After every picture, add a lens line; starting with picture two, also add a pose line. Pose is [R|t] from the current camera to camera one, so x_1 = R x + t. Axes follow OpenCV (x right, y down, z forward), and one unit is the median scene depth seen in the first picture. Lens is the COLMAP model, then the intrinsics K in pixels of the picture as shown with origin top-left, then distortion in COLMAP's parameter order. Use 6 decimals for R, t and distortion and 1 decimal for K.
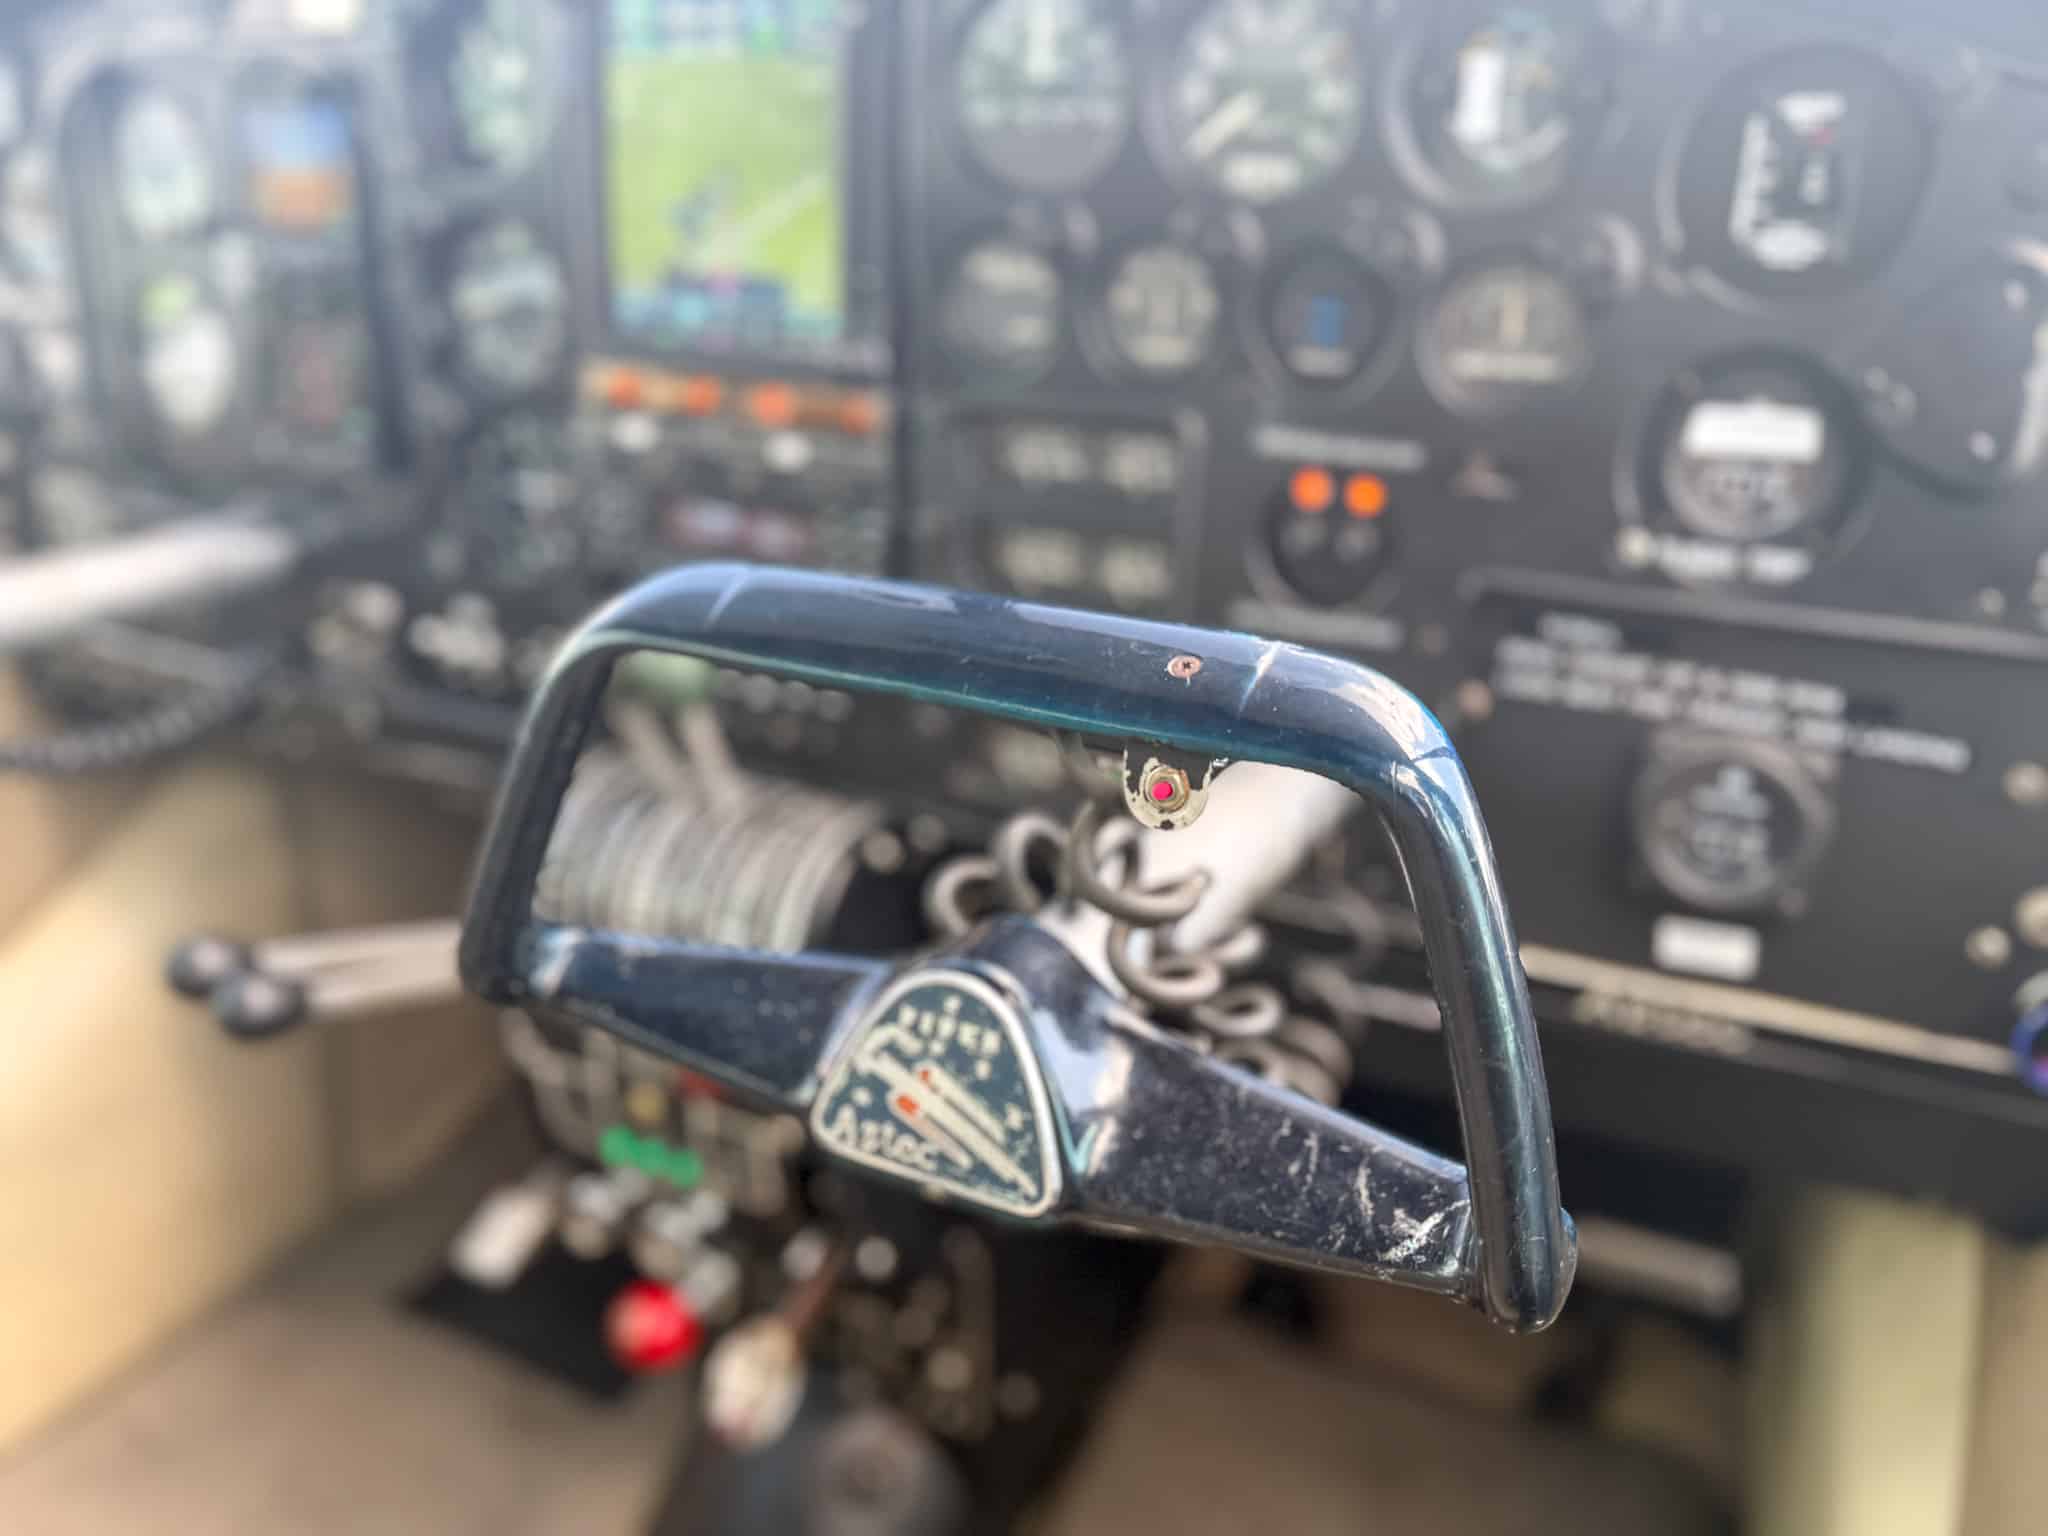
lens RADIAL K [[1646.1, 0, 1024.0], [0, 1646.1, 768.0], [0, 0, 1]] dist [0.093588, -0.183274]
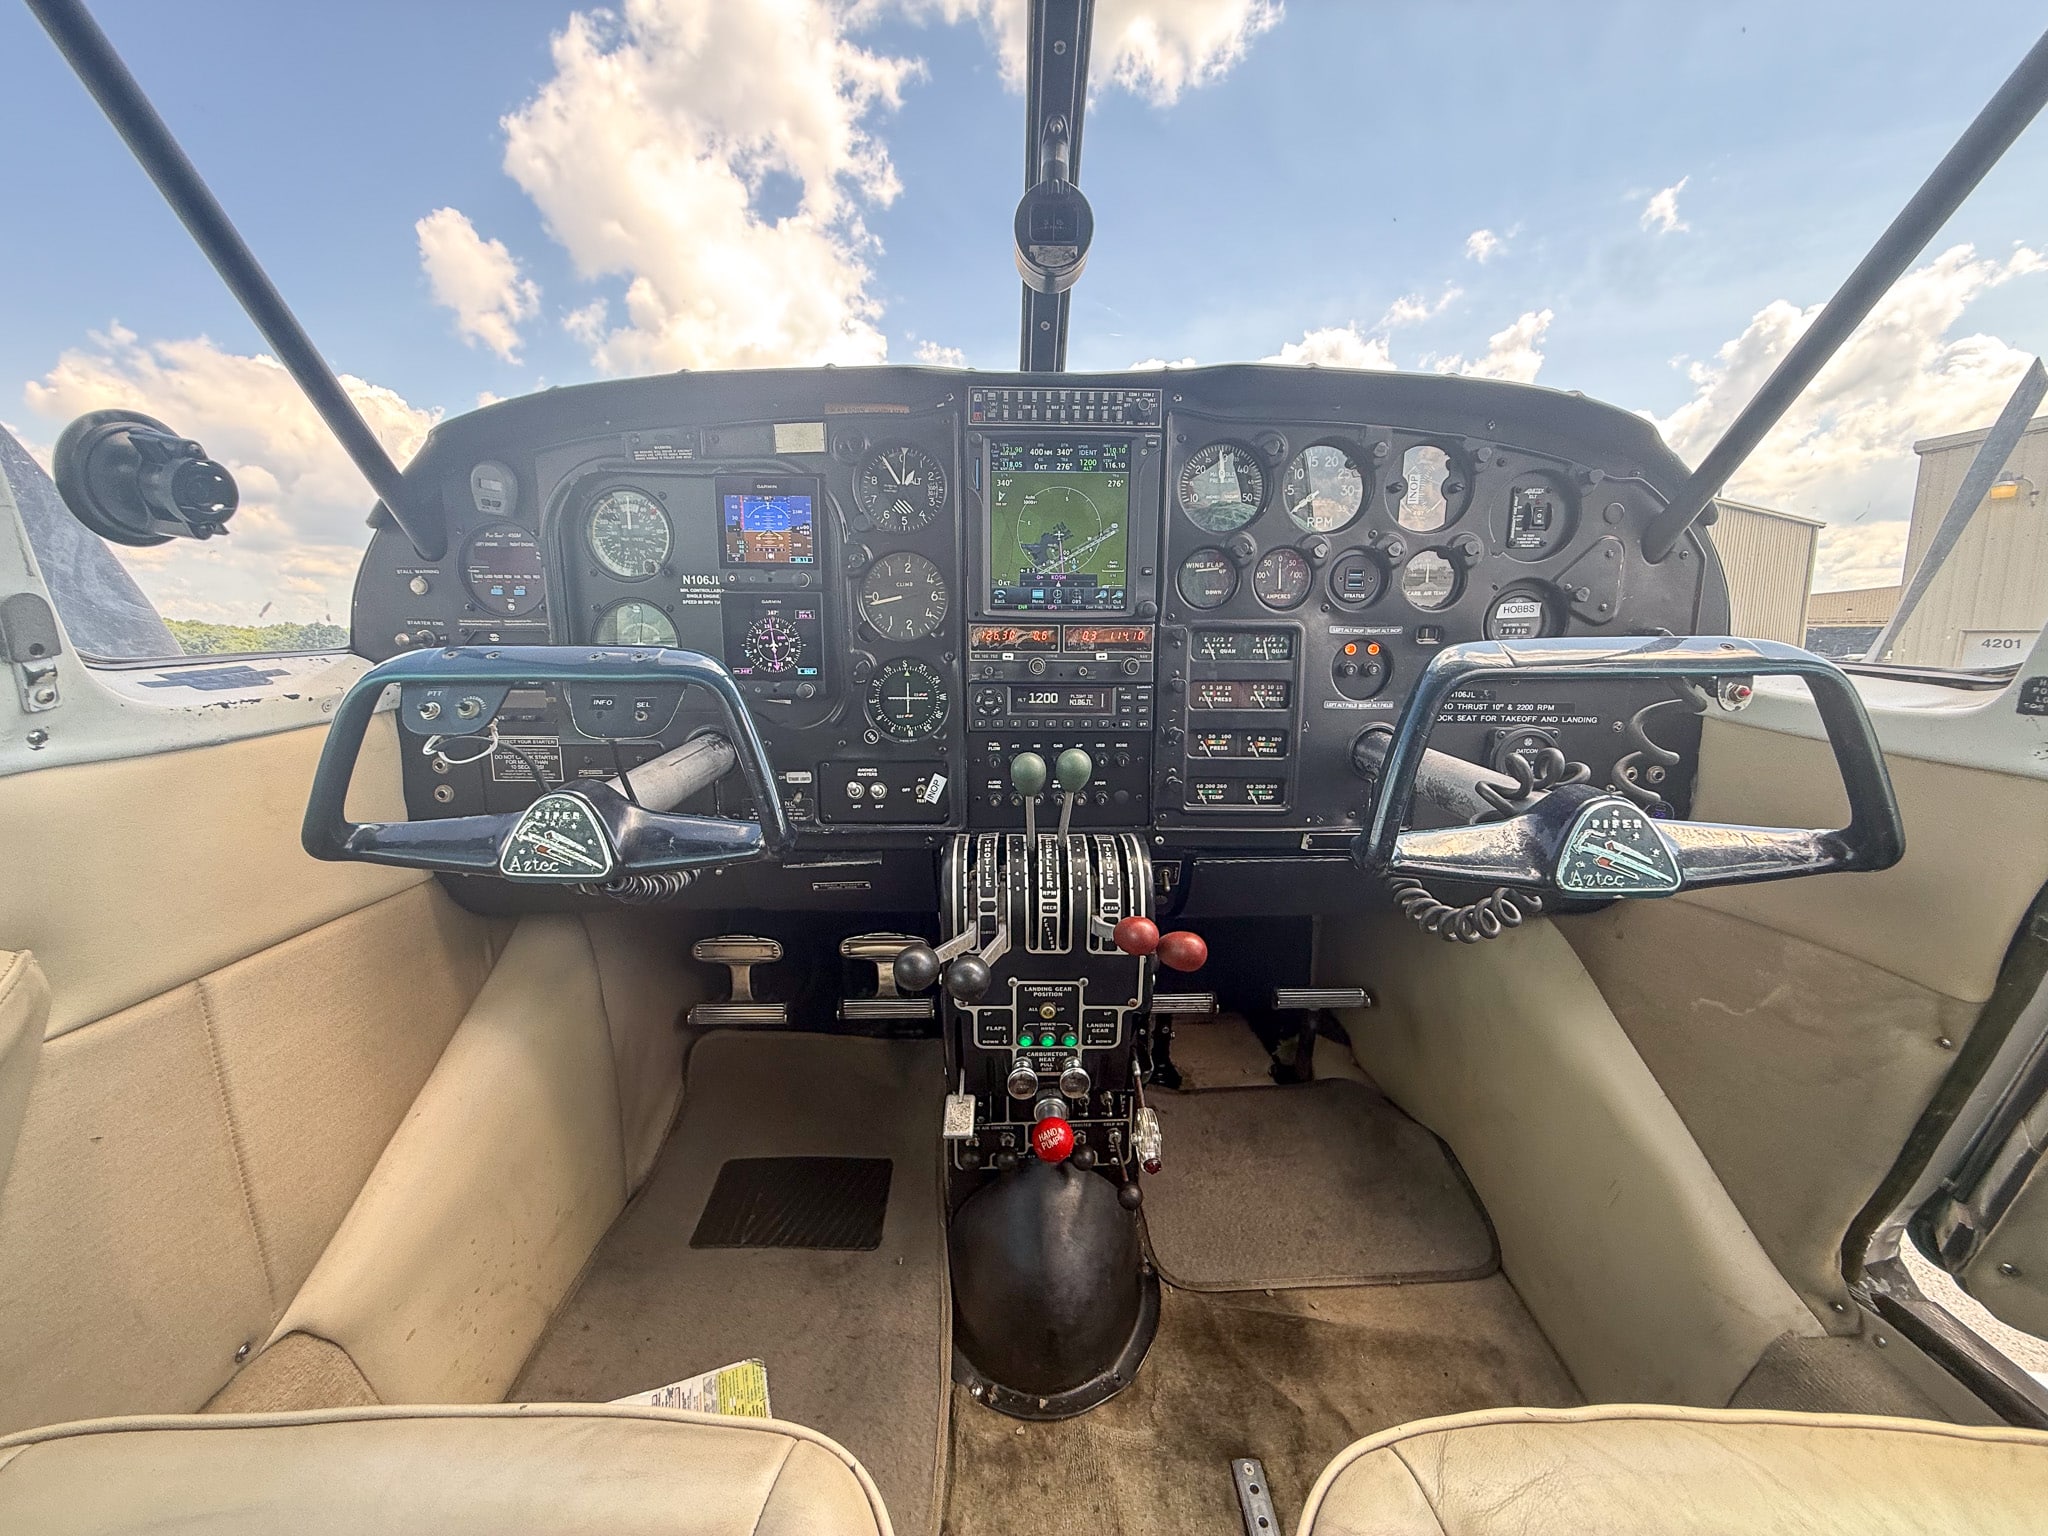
lens RADIAL K [[815.6, 0, 1018.3], [0, 815.6, 766.5], [0, 0, 1]] dist [-0.000455, -0.000048]
pose [[0.882756, -0.119852, 0.454287, -0.872002], [0.183081, 0.978234, -0.097676, 0.024399], [-0.432692, 0.169395, 0.885484, 0.220208]]
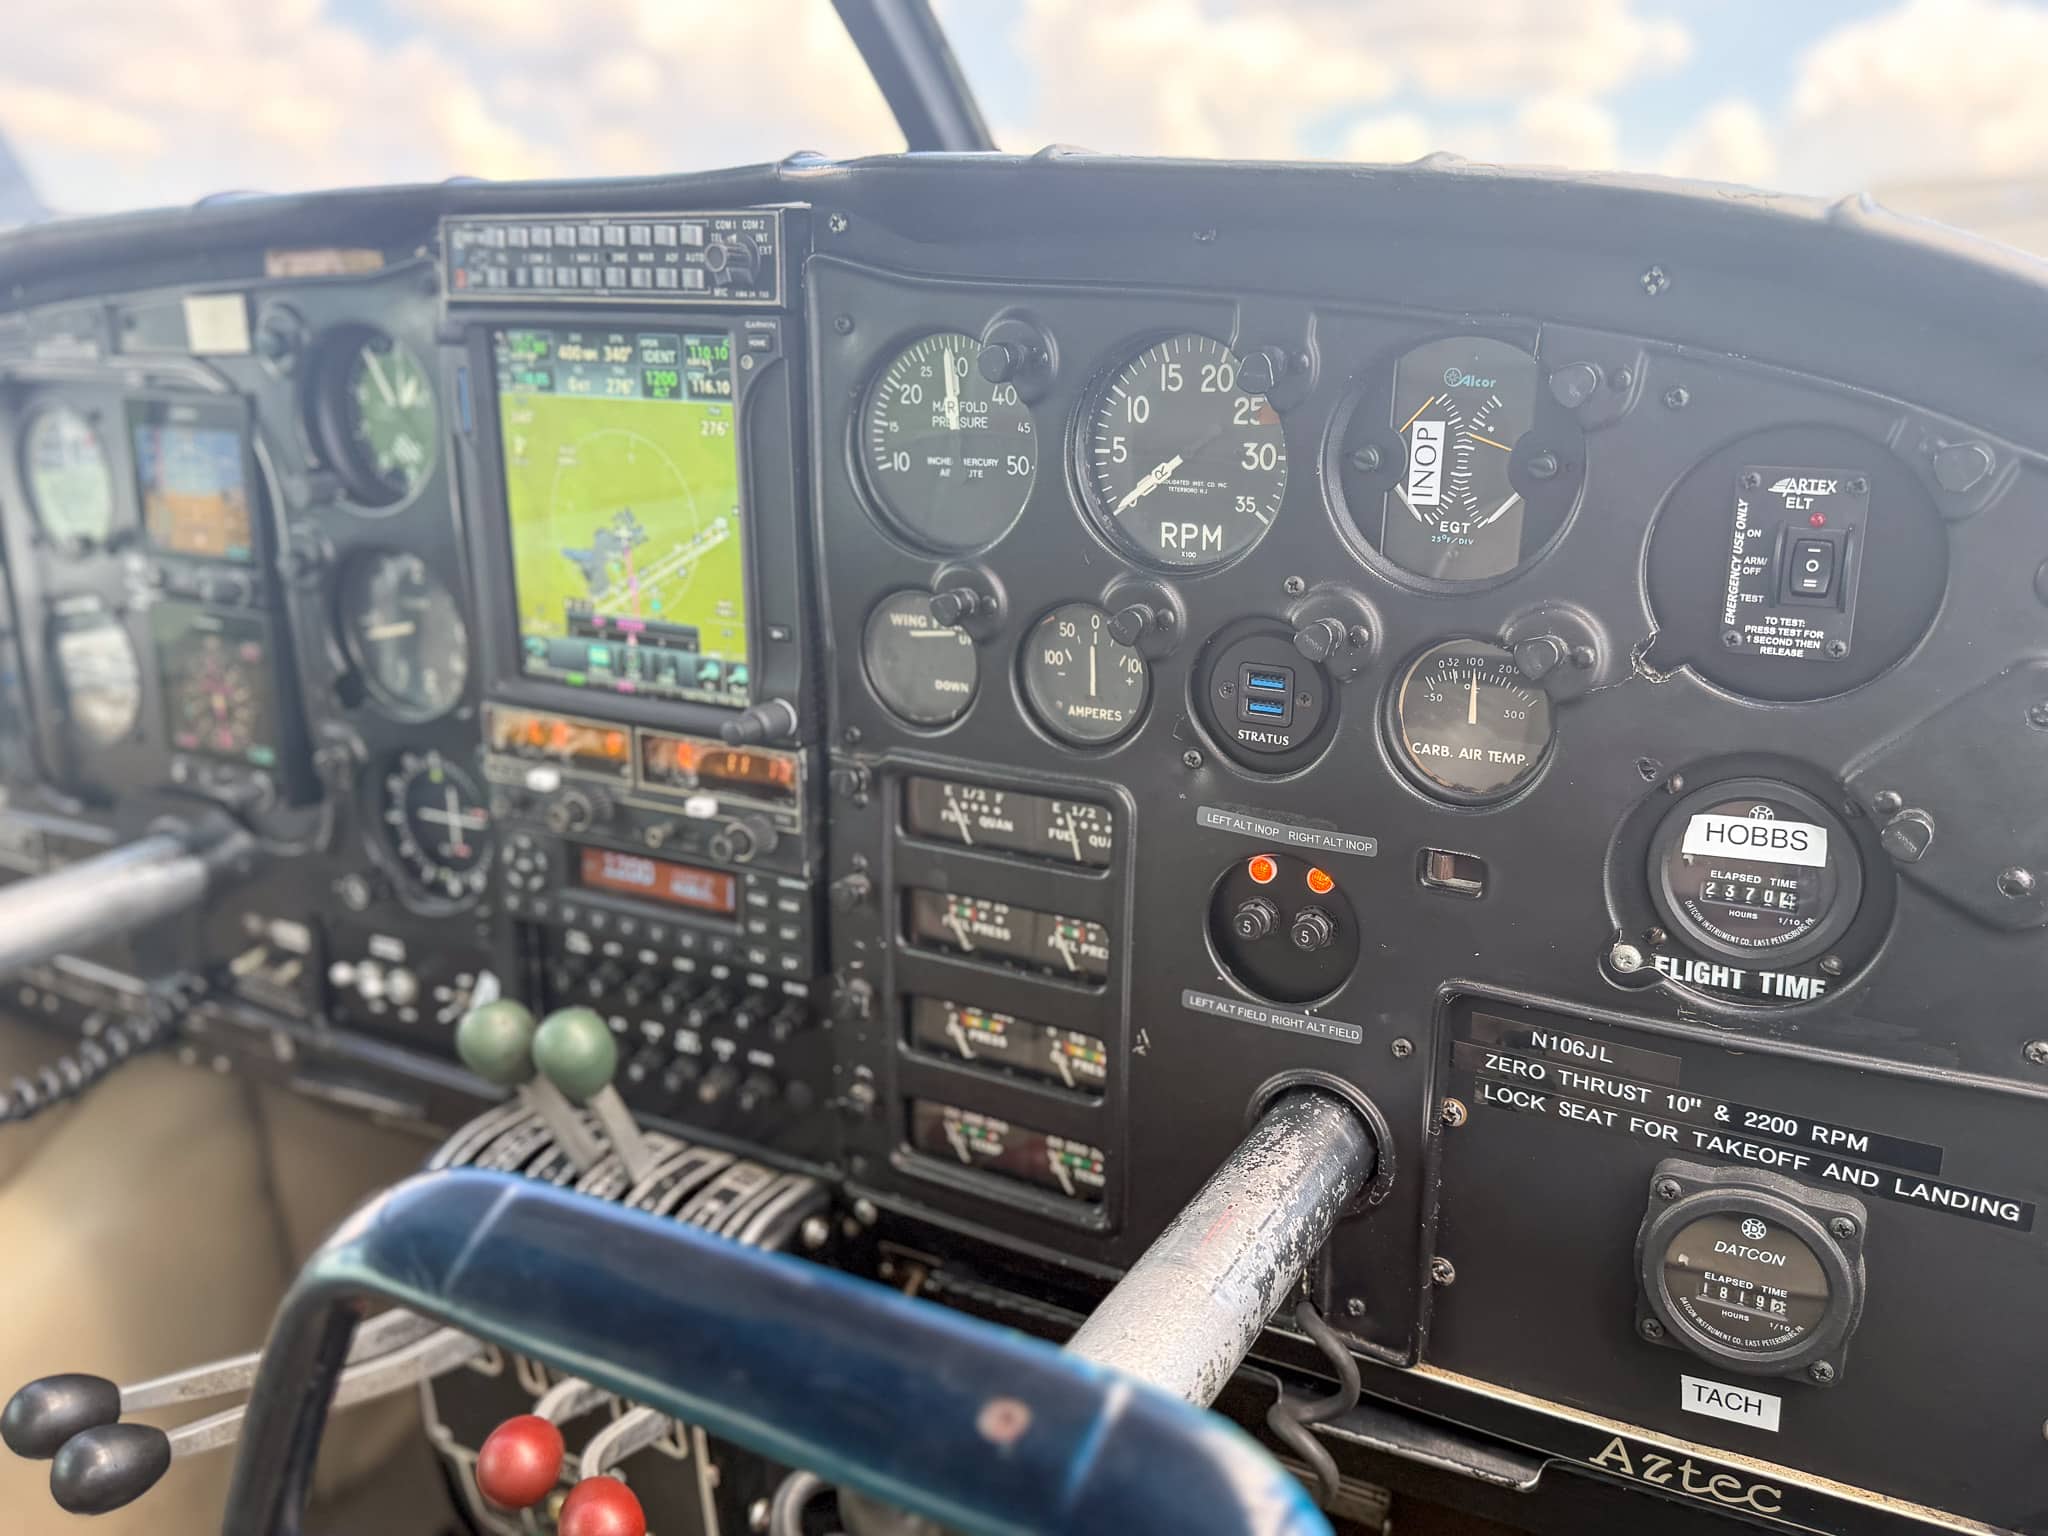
lens RADIAL K [[1622.7, 0, 1028.6], [0, 1622.7, 781.9], [0, 0, 1]] dist [0.149721, -0.320079]
pose [[0.999297, -0.025679, -0.027328, 0.080327], [0.024144, 0.998189, -0.055097, -0.187374], [0.028693, 0.054398, 0.998107, 0.121427]]
